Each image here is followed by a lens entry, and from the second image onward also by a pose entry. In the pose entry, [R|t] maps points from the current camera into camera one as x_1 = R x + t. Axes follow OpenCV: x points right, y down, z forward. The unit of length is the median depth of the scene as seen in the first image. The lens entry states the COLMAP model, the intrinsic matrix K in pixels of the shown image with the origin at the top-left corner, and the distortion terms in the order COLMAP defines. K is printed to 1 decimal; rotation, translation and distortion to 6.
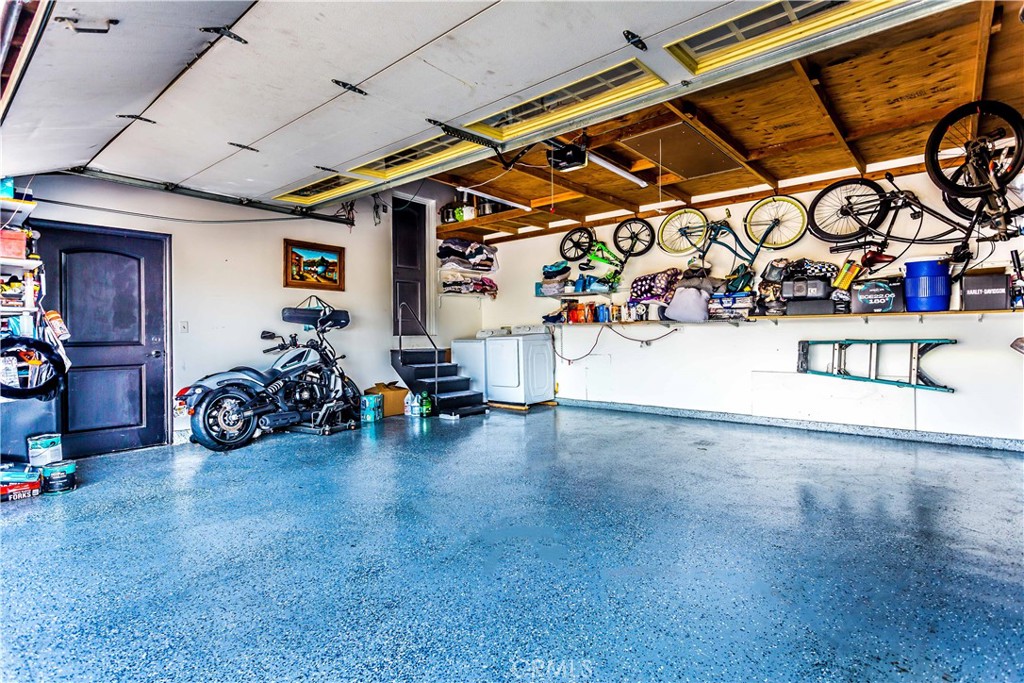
lens RADIAL K [[501.1, 0, 504.1], [0, 501.1, 322.7], [0, 0, 1]] dist [0.002745, 0.001124]
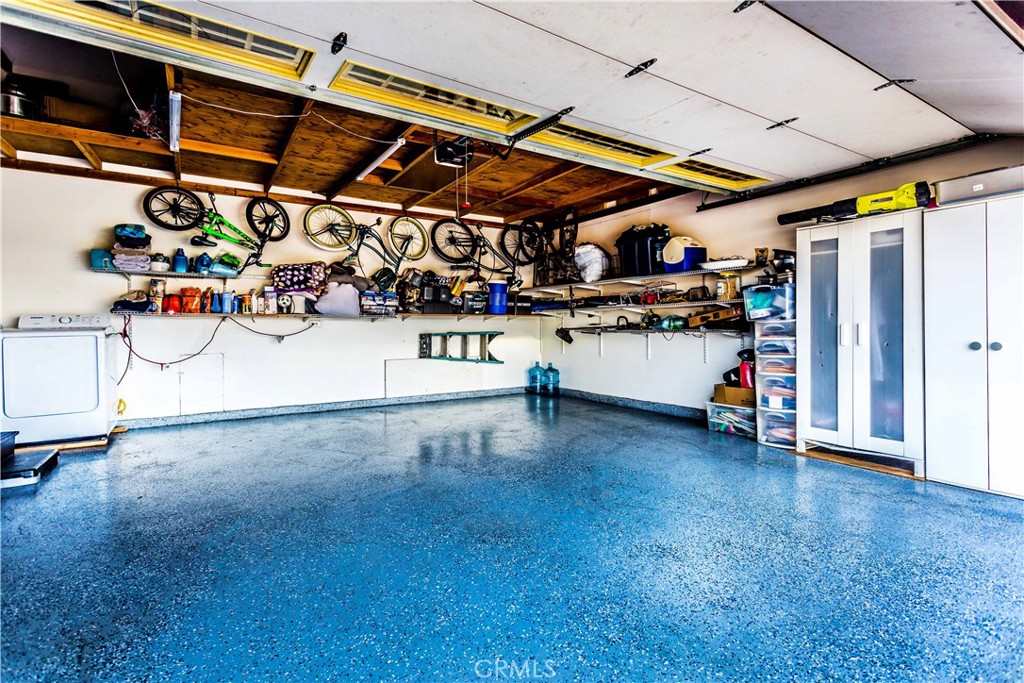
lens RADIAL K [[491.5, 0, 511.4], [0, 491.5, 313.4], [0, 0, 1]] dist [0.002275, 0.000746]
pose [[0.288449, 0.034246, 0.956883, -0.516272], [-0.019404, 0.999364, -0.029917, 0.016266], [-0.957299, -0.009938, 0.288930, 0.387359]]
